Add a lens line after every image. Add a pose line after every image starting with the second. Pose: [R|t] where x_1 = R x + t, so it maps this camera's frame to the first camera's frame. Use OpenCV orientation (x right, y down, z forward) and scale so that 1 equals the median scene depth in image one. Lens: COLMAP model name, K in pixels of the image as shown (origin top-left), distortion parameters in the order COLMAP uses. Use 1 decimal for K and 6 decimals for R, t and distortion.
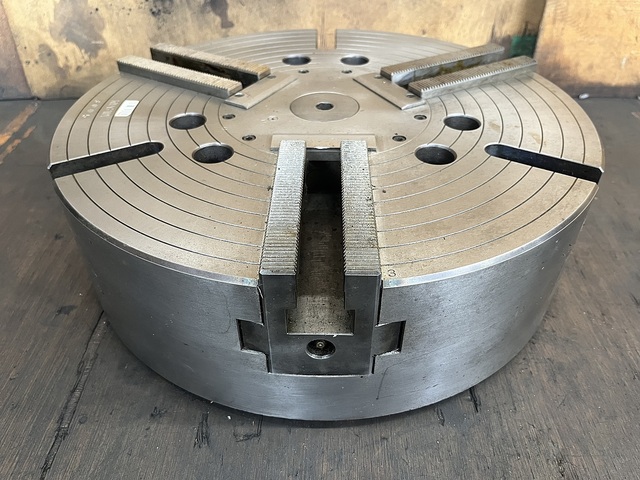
lens RADIAL K [[497.2, 0, 319.0], [0, 497.2, 241.6], [0, 0, 1]] dist [0.053314, -0.108079]
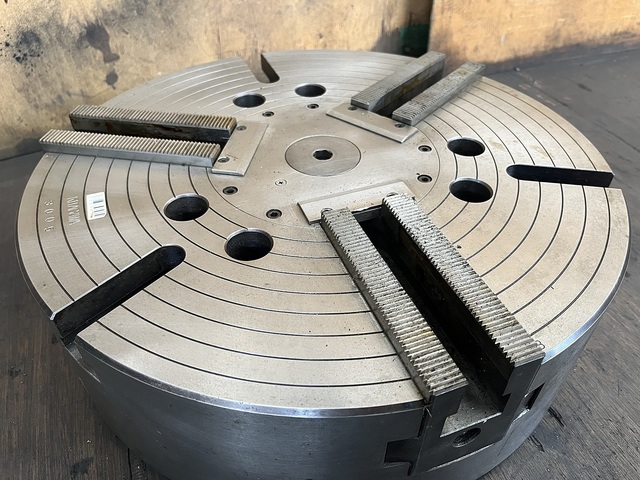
lens RADIAL K [[497.2, 0, 319.2], [0, 497.2, 240.0], [0, 0, 1]] dist [0.053314, -0.108079]
pose [[0.927861, -0.243420, 0.282527, -0.297108], [0.232828, 0.969921, 0.071022, -0.189499], [-0.291317, -0.000118, 0.956627, 0.131044]]
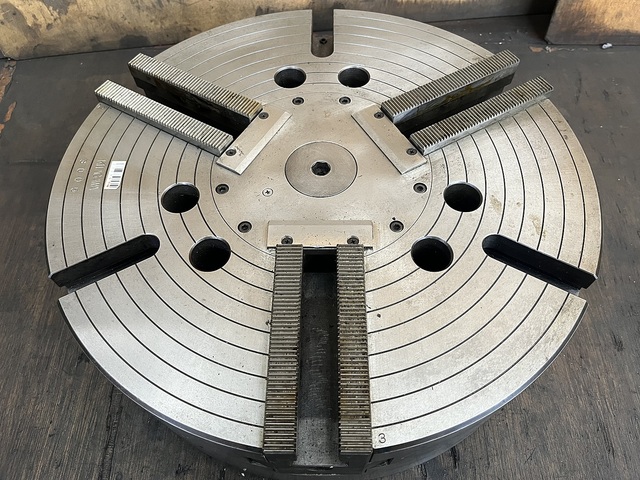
lens RADIAL K [[497.2, 0, 318.2], [0, 497.2, 238.0], [0, 0, 1]] dist [0.053314, -0.108079]
pose [[0.999843, -0.014885, -0.009655, 0.013631], [0.017157, 0.949728, 0.312607, -0.451775], [0.004516, -0.312723, 0.949834, 0.051719]]
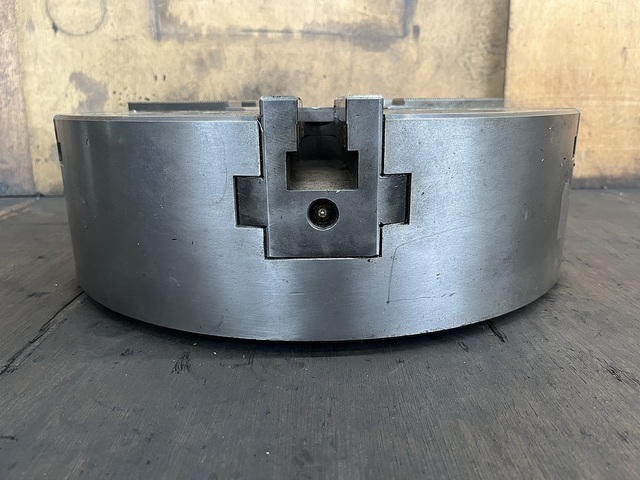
lens RADIAL K [[497.2, 0, 321.6], [0, 497.2, 240.1], [0, 0, 1]] dist [0.053314, -0.108079]
pose [[0.999294, -0.014946, 0.034474, -0.022240], [0.027774, 0.911761, -0.409782, 0.443850], [-0.025307, 0.410450, 0.911532, 0.123932]]
